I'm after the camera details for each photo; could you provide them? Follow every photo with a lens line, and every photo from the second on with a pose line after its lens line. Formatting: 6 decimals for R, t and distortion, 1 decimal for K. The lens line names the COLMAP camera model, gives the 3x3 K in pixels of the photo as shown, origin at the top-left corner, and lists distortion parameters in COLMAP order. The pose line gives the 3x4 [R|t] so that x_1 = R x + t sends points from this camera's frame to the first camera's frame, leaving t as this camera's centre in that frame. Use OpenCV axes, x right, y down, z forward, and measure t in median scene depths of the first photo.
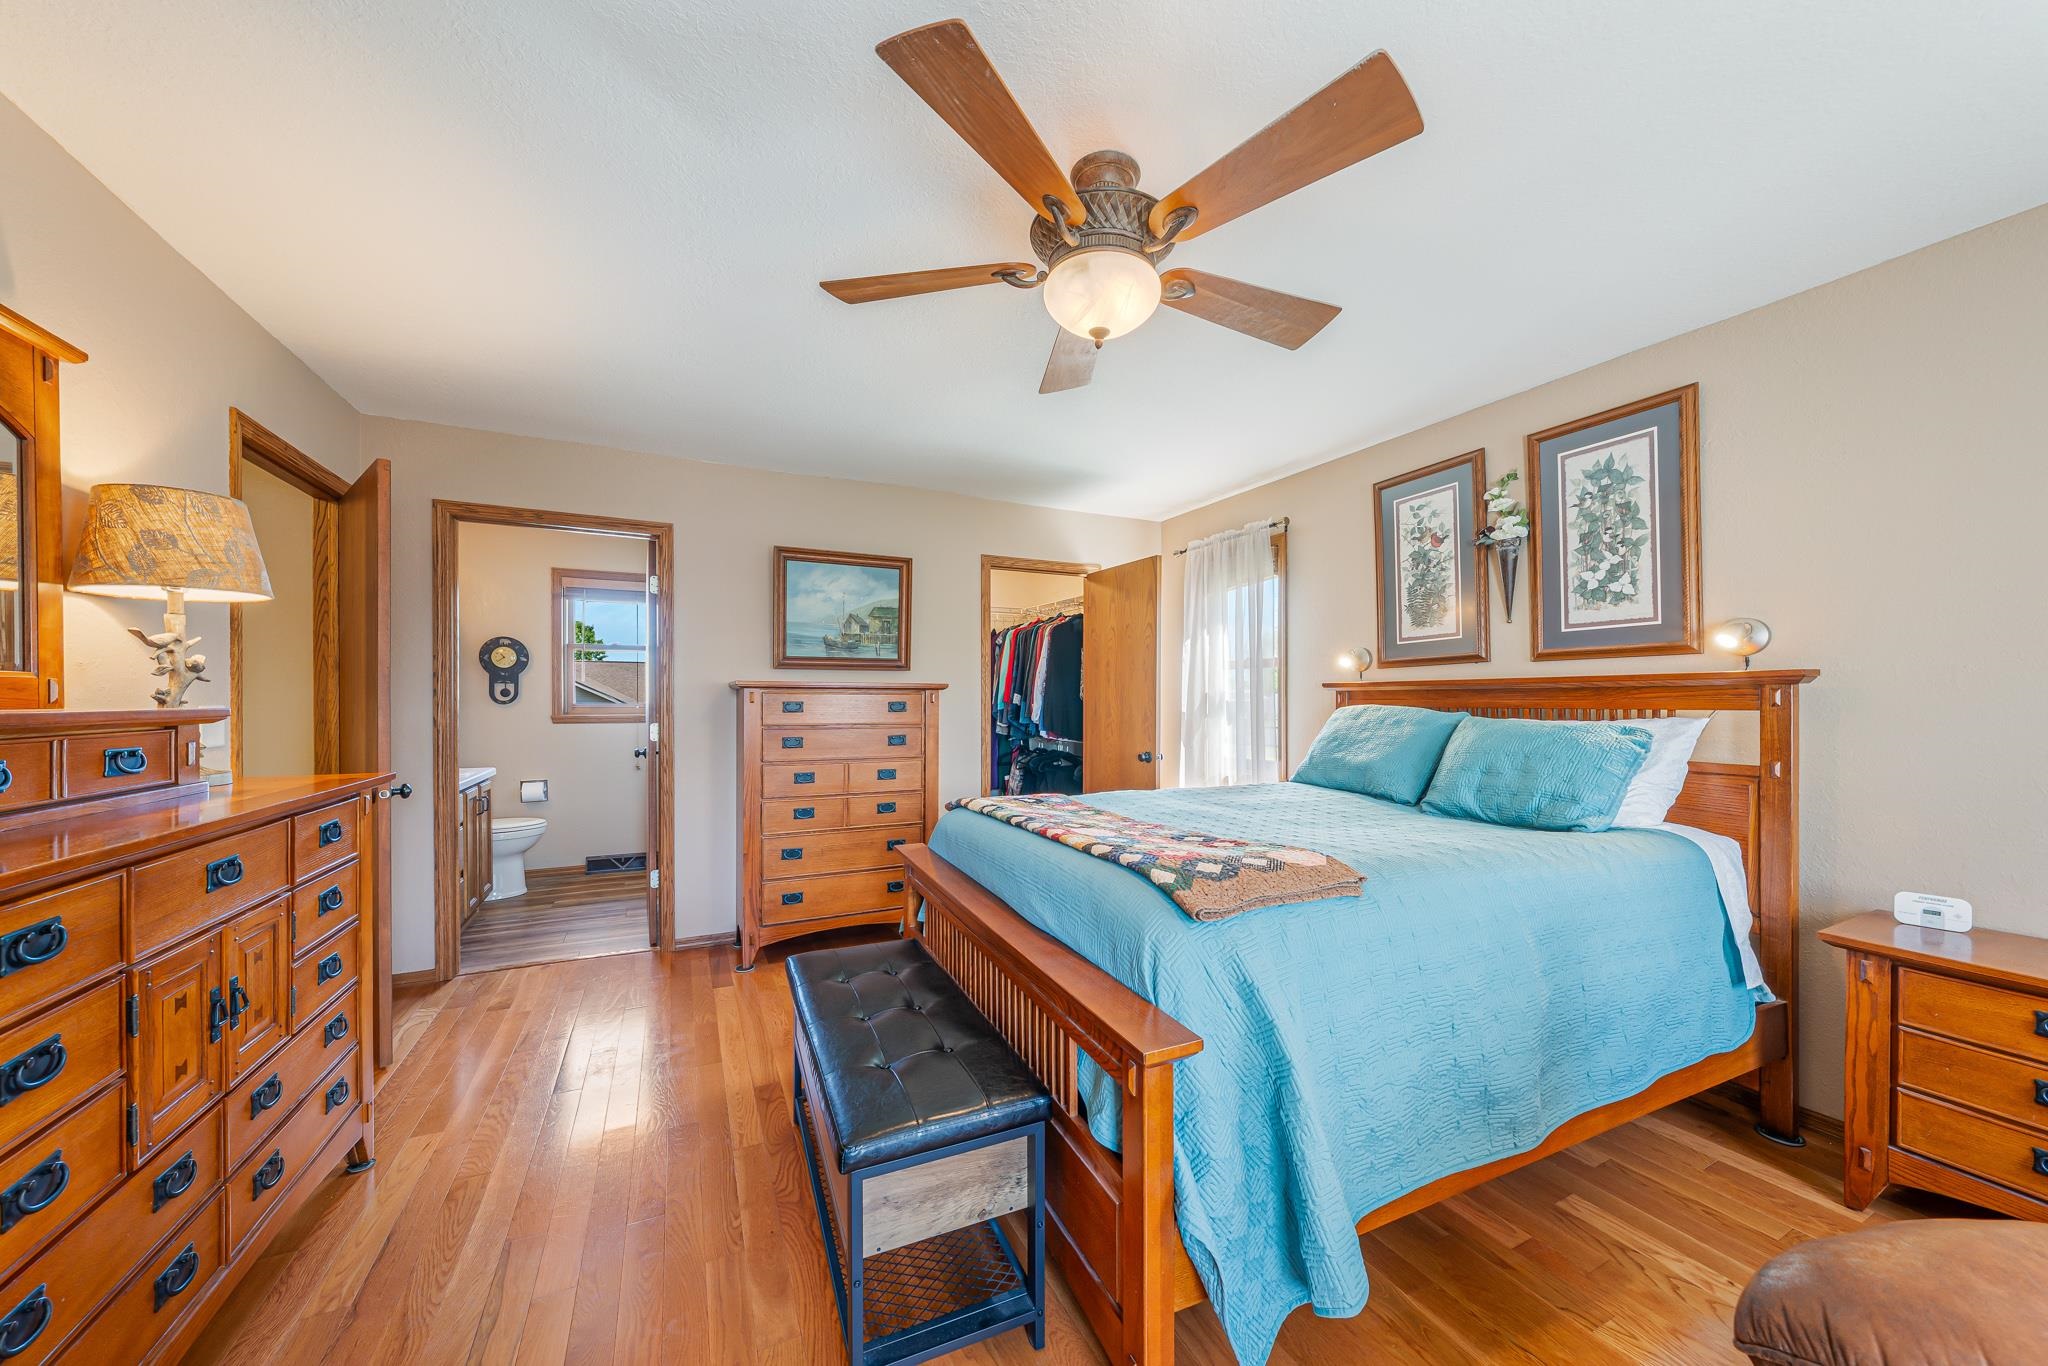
lens RADIAL K [[715.7, 0, 1023.7], [0, 715.7, 695.4], [0, 0, 1]] dist [-0.000675, 0.000119]
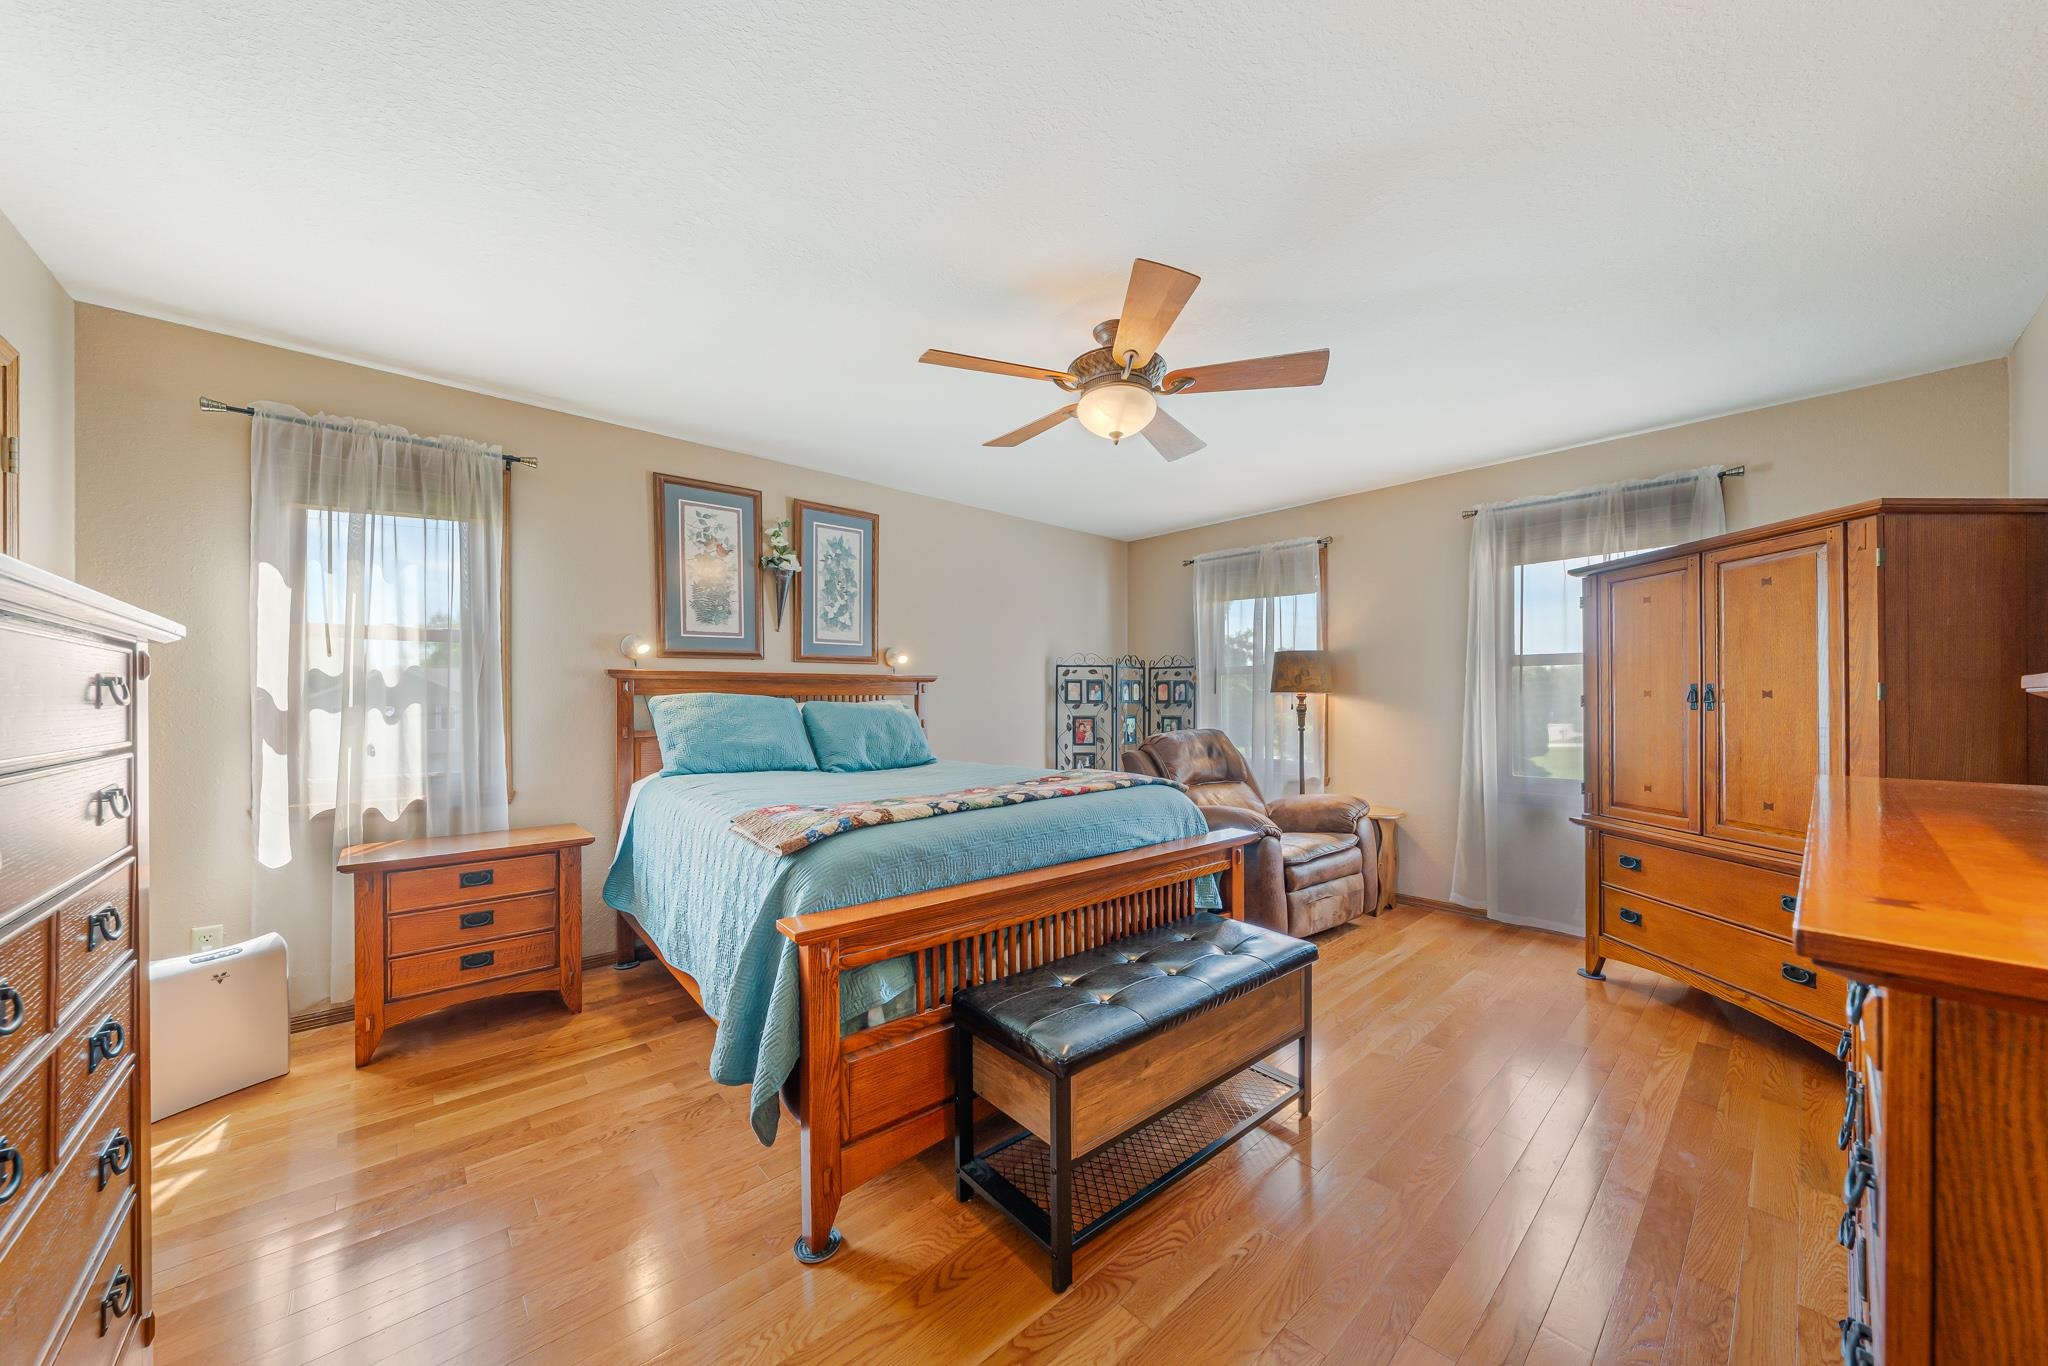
lens RADIAL K [[715.7, 0, 1028.6], [0, 715.7, 693.5], [0, 0, 1]] dist [-0.000675, 0.000119]
pose [[-0.274237, 0.007013, 0.961637, -0.789049], [-0.003916, 0.999957, -0.008410, 0.025151], [-0.961654, -0.006072, -0.274198, 0.991344]]
